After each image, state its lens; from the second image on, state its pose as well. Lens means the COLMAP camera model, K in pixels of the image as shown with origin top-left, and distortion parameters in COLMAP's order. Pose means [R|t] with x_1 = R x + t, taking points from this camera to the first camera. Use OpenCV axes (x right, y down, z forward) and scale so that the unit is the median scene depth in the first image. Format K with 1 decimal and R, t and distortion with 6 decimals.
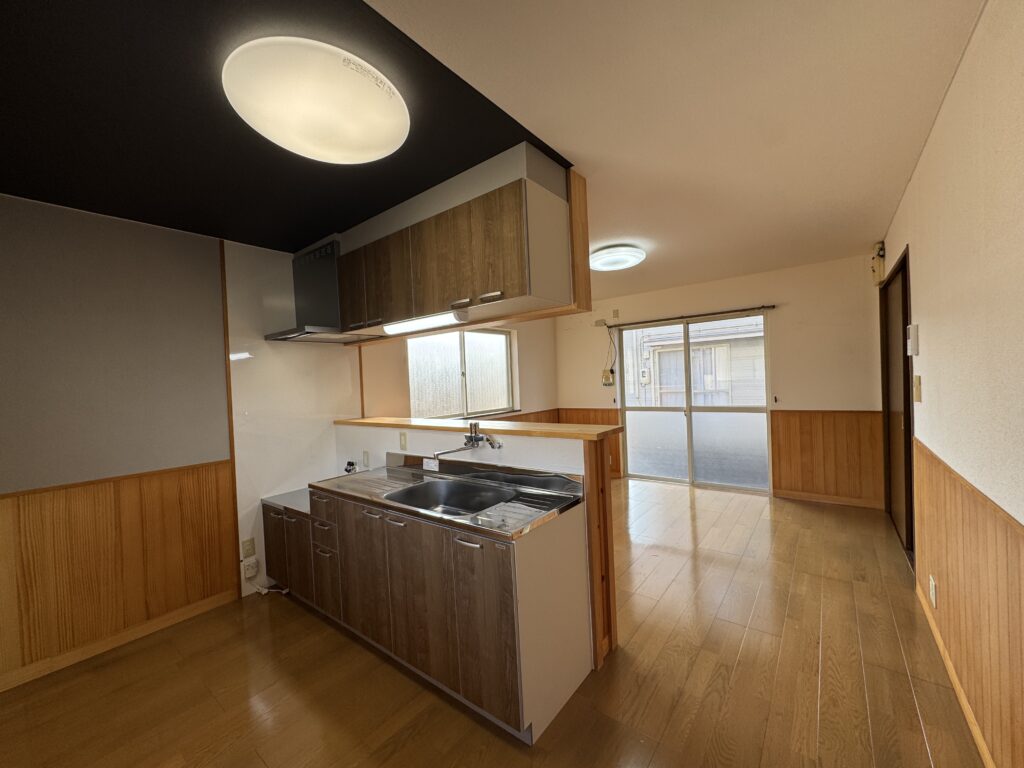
lens RADIAL K [[405.0, 0, 513.7], [0, 405.0, 384.7], [0, 0, 1]] dist [-0.001650, -0.000362]
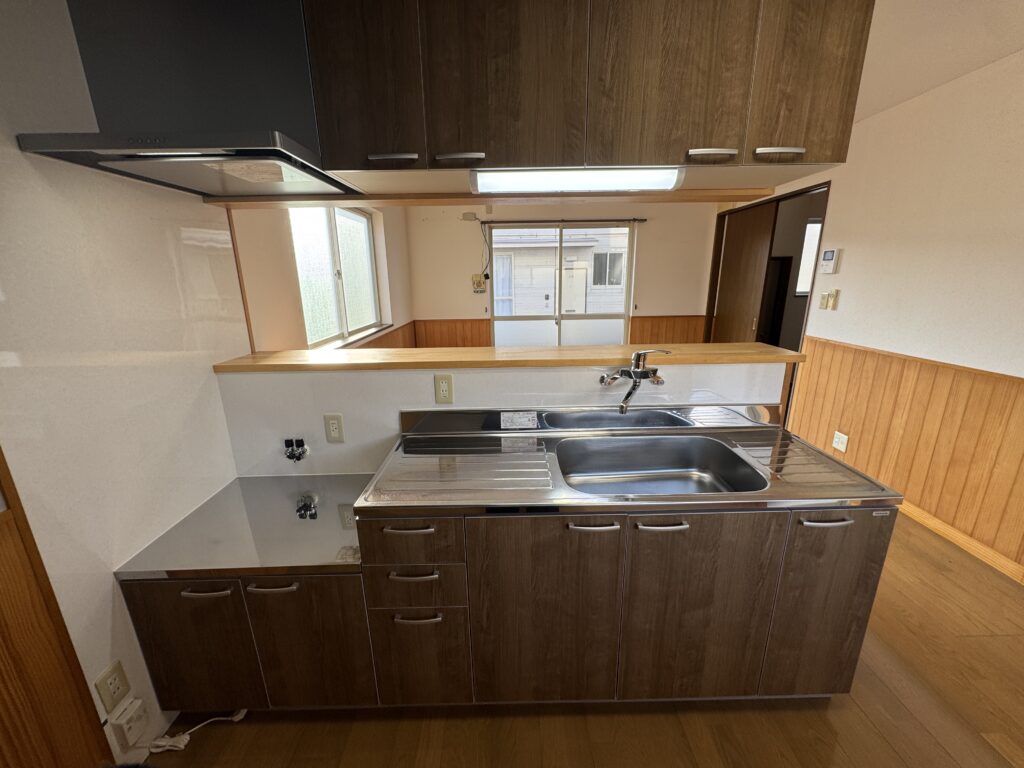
lens RADIAL K [[405.0, 0, 513.7], [0, 405.0, 384.7], [0, 0, 1]] dist [-0.001650, -0.000362]
pose [[0.782085, -0.130520, 0.609350, -0.443303], [-0.011966, 0.974495, 0.224091, -0.001727], [-0.623057, -0.182550, 0.760576, 0.389720]]
